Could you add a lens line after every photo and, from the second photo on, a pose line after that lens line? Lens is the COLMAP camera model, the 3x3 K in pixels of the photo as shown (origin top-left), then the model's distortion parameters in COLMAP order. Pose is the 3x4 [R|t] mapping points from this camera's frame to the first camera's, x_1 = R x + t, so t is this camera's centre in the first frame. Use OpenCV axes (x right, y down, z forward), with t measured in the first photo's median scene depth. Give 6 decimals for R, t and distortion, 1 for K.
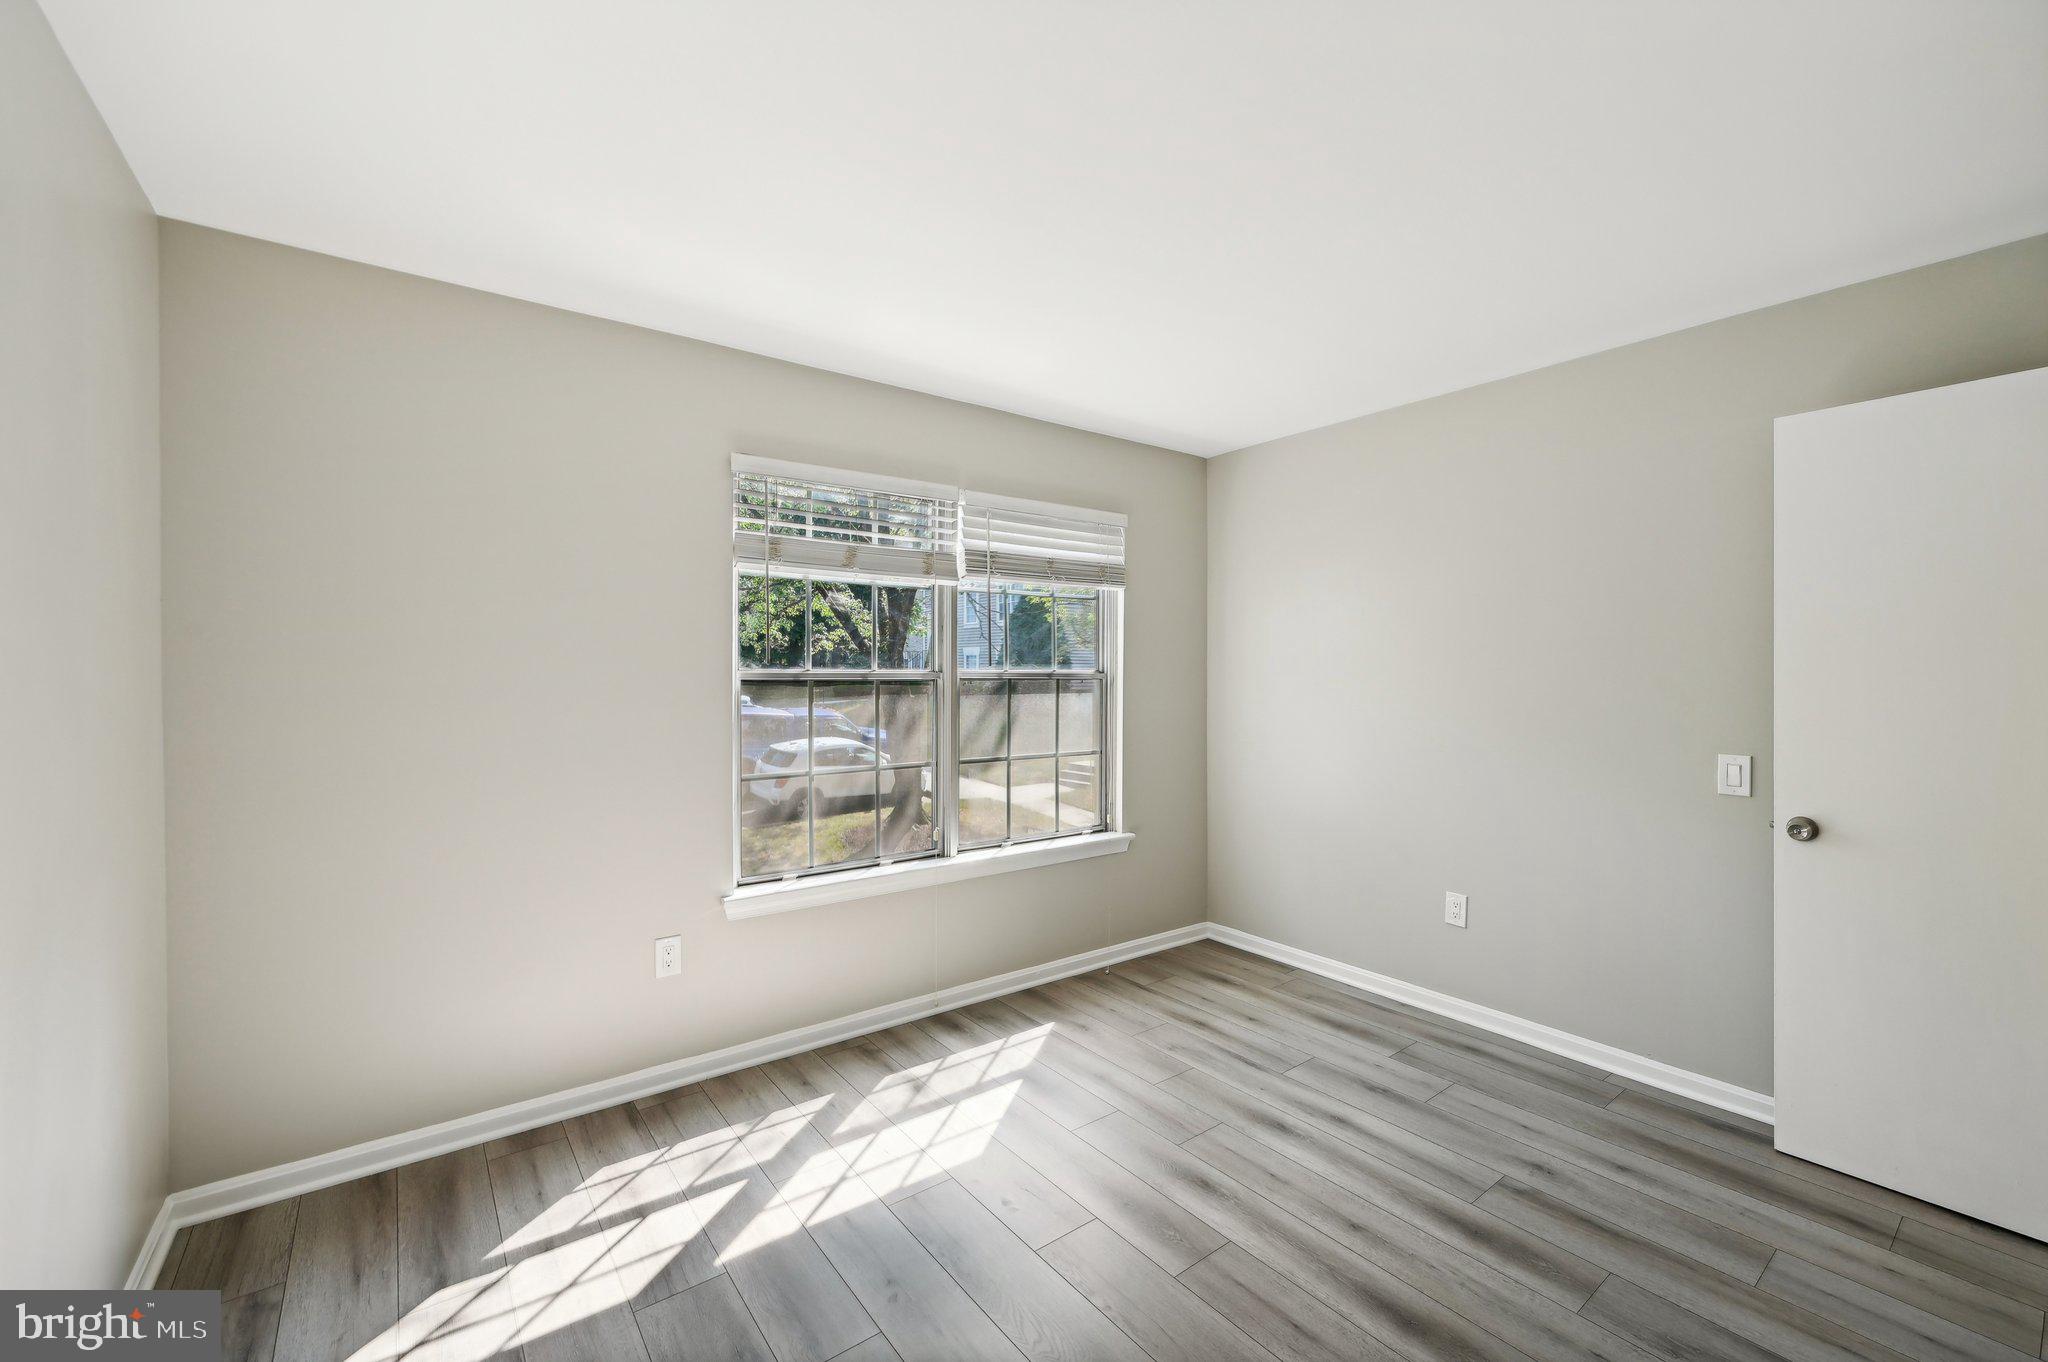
lens RADIAL K [[816.6, 0, 1067.7], [0, 816.6, 676.4], [0, 0, 1]] dist [-0.000558, 0.000611]
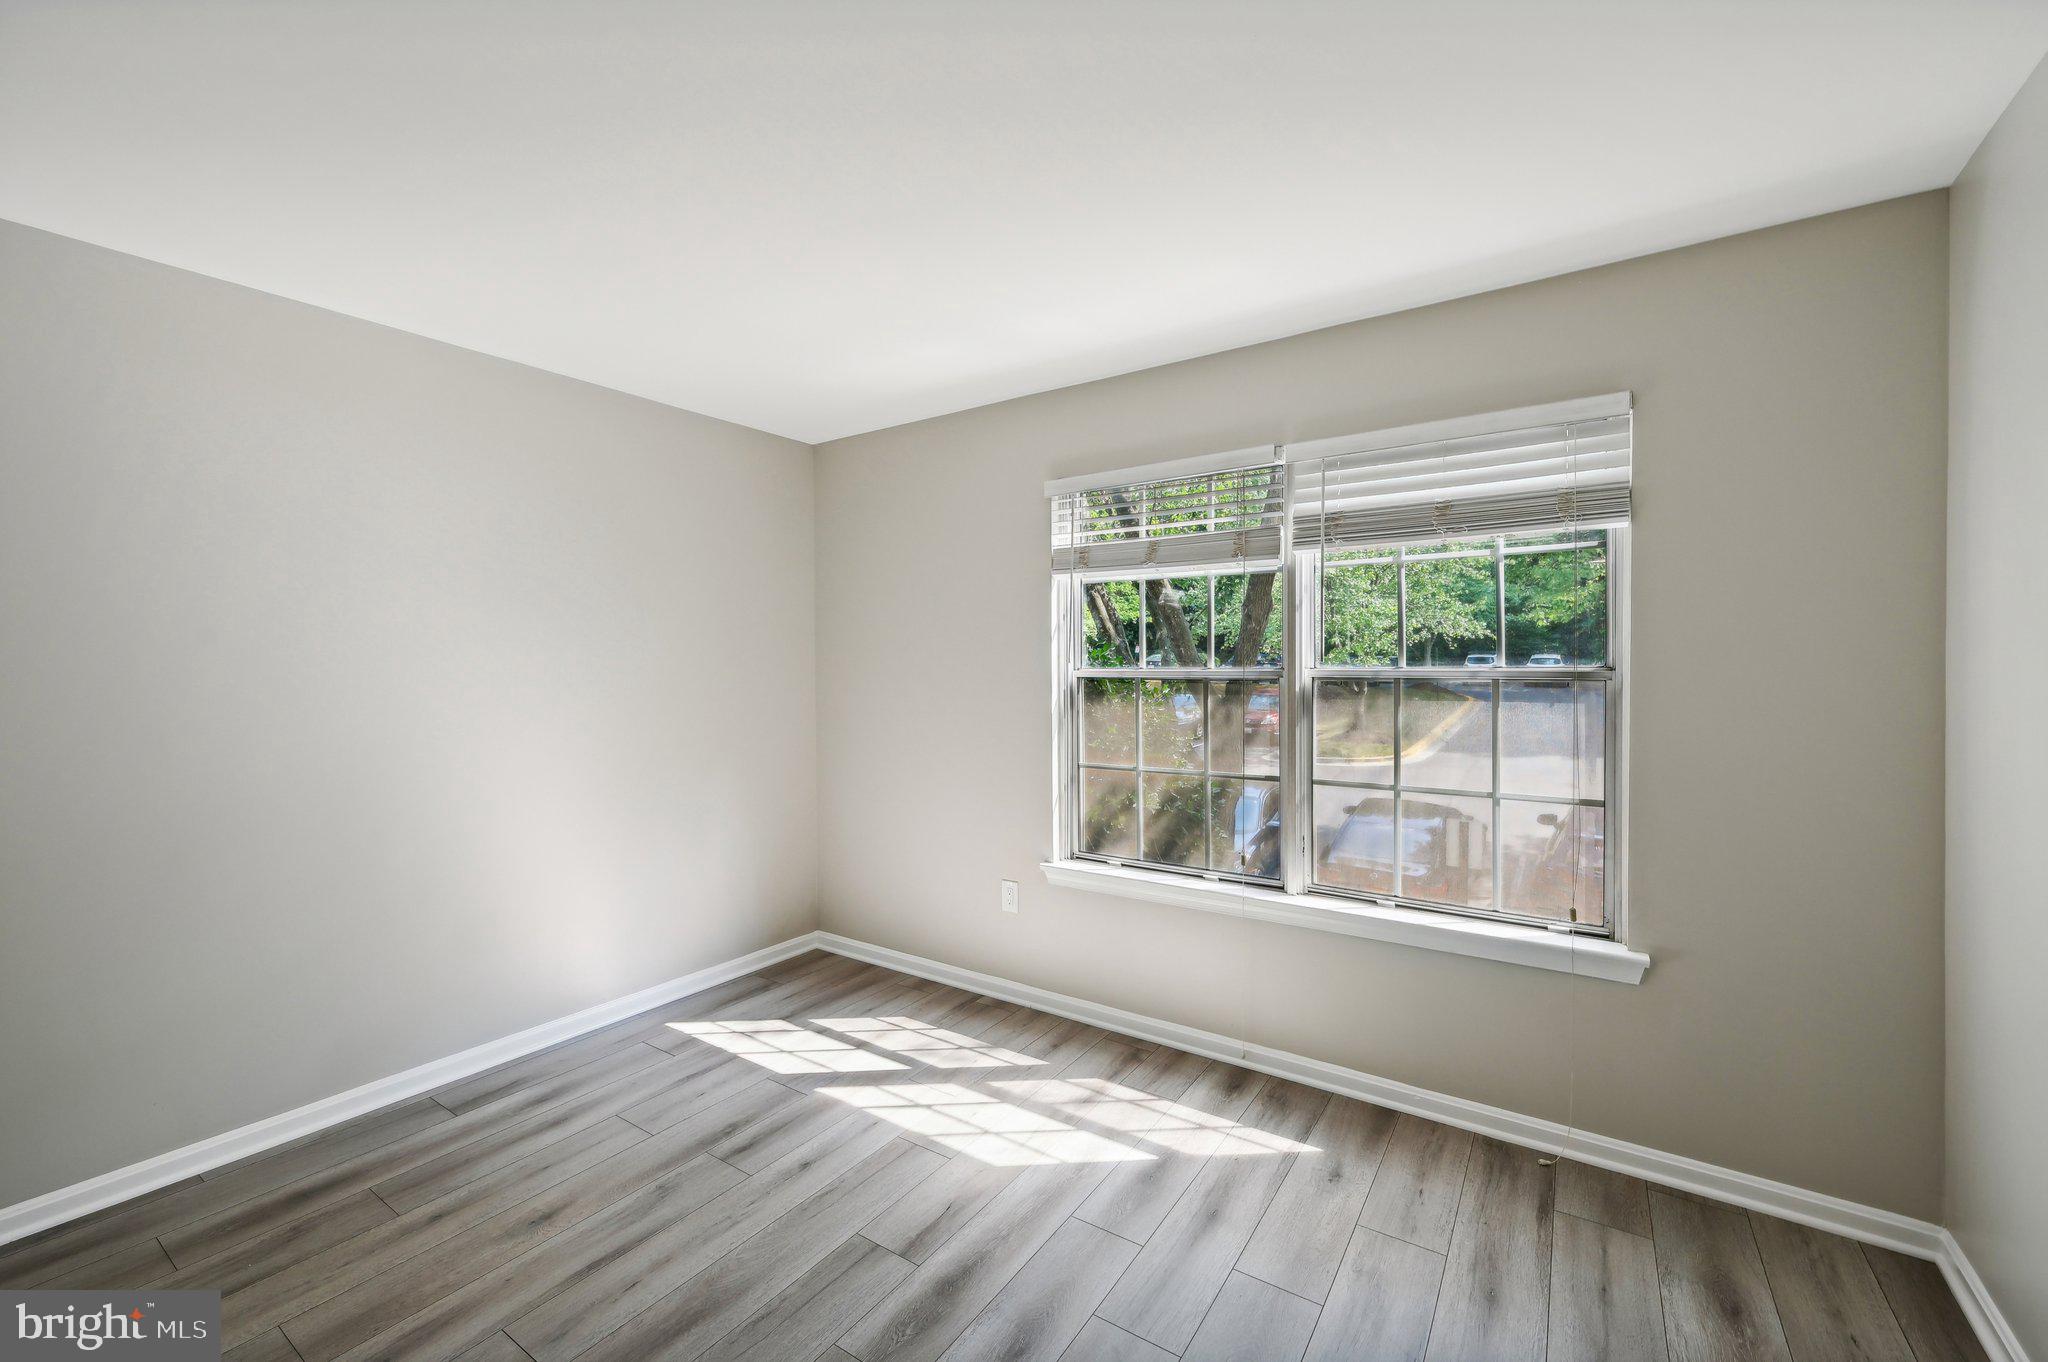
lens RADIAL K [[816.6, 0, 1017.0], [0, 816.6, 671.7], [0, 0, 1]] dist [-0.000558, 0.000611]
pose [[0.312913, 0.002863, -0.949777, 0.719600], [-0.002674, 0.999994, 0.002133, -0.004866], [0.949778, 0.001872, 0.312919, 0.627399]]
